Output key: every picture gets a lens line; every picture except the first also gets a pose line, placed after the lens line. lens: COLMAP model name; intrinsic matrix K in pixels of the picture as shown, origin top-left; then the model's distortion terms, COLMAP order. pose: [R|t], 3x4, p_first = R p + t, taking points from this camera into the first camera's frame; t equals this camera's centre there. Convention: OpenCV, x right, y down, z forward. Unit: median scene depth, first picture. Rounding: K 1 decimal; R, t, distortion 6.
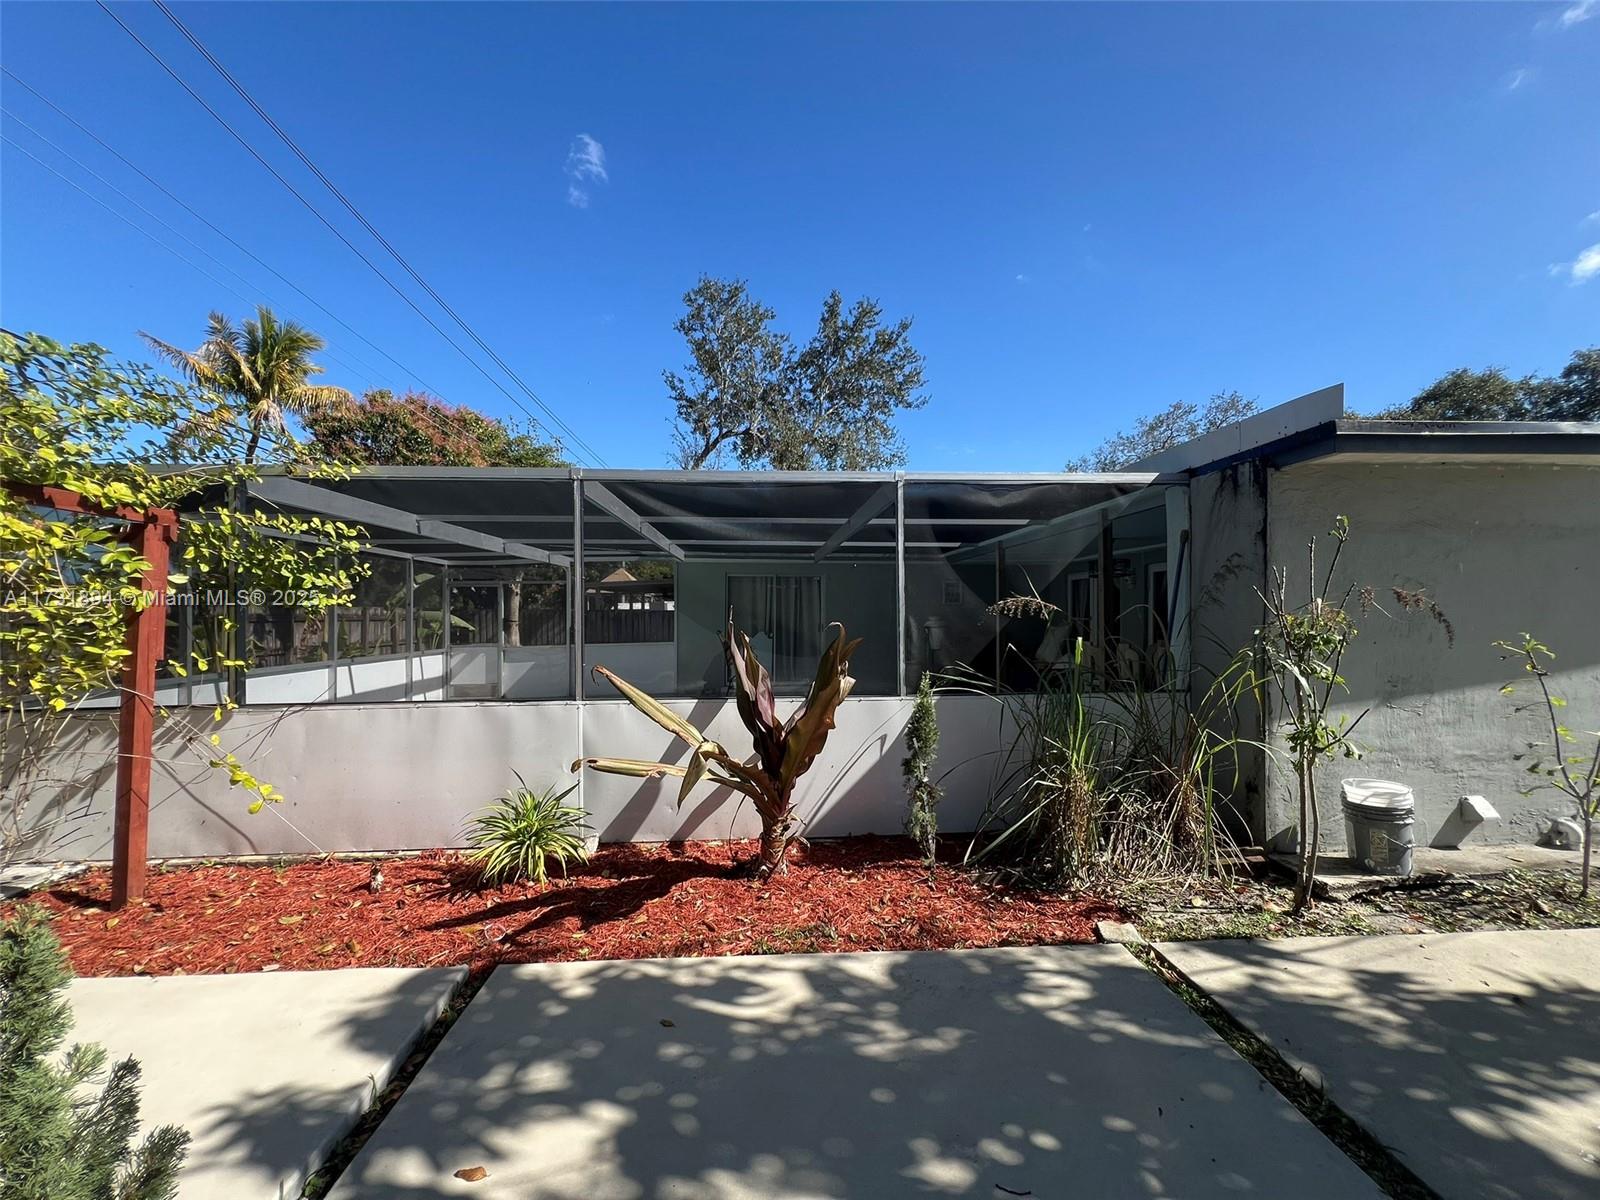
lens RADIAL K [[644.6, 0, 800.0], [0, 644.6, 600.0], [0, 0, 1]] dist [-0.000045, -0.000201]
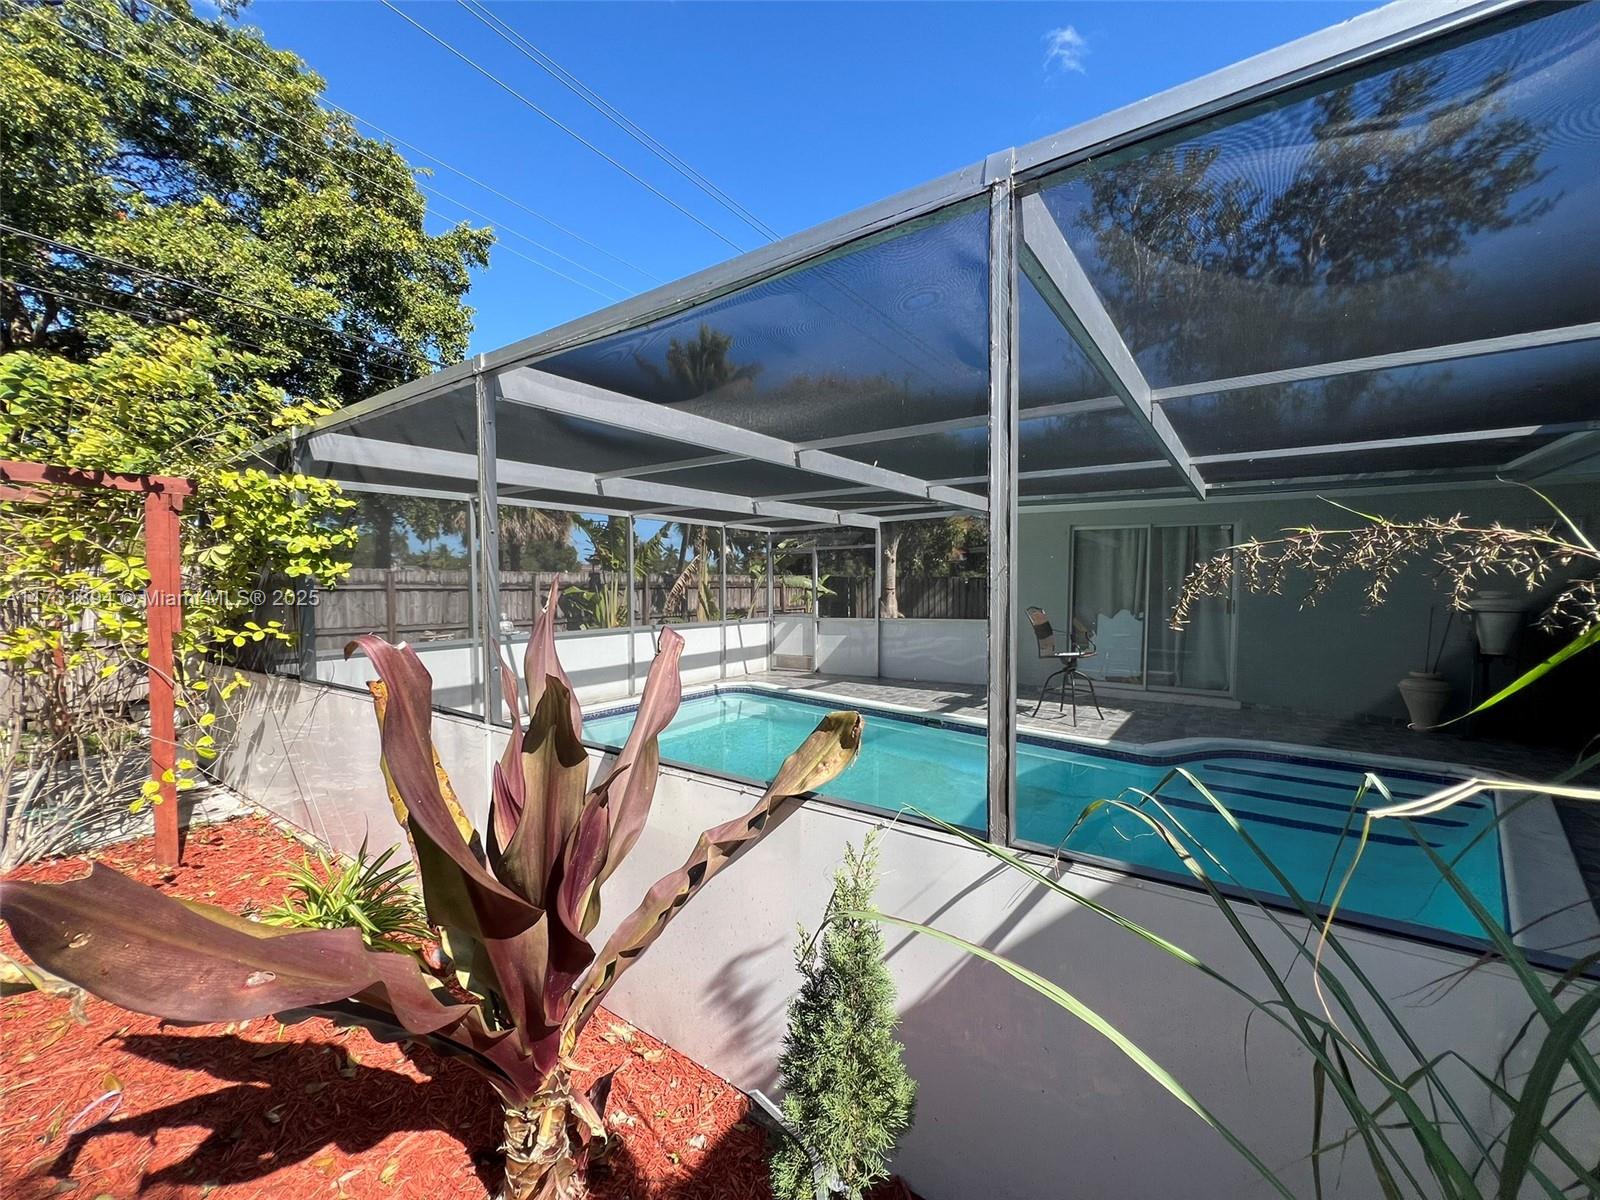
lens RADIAL K [[644.6, 0, 800.0], [0, 644.6, 600.0], [0, 0, 1]] dist [-0.000045, -0.000201]
pose [[0.769989, 0.019703, -0.637753, 0.070869], [0.013167, 0.998820, 0.046754, 0.002155], [0.637921, -0.044397, 0.768821, 0.165549]]
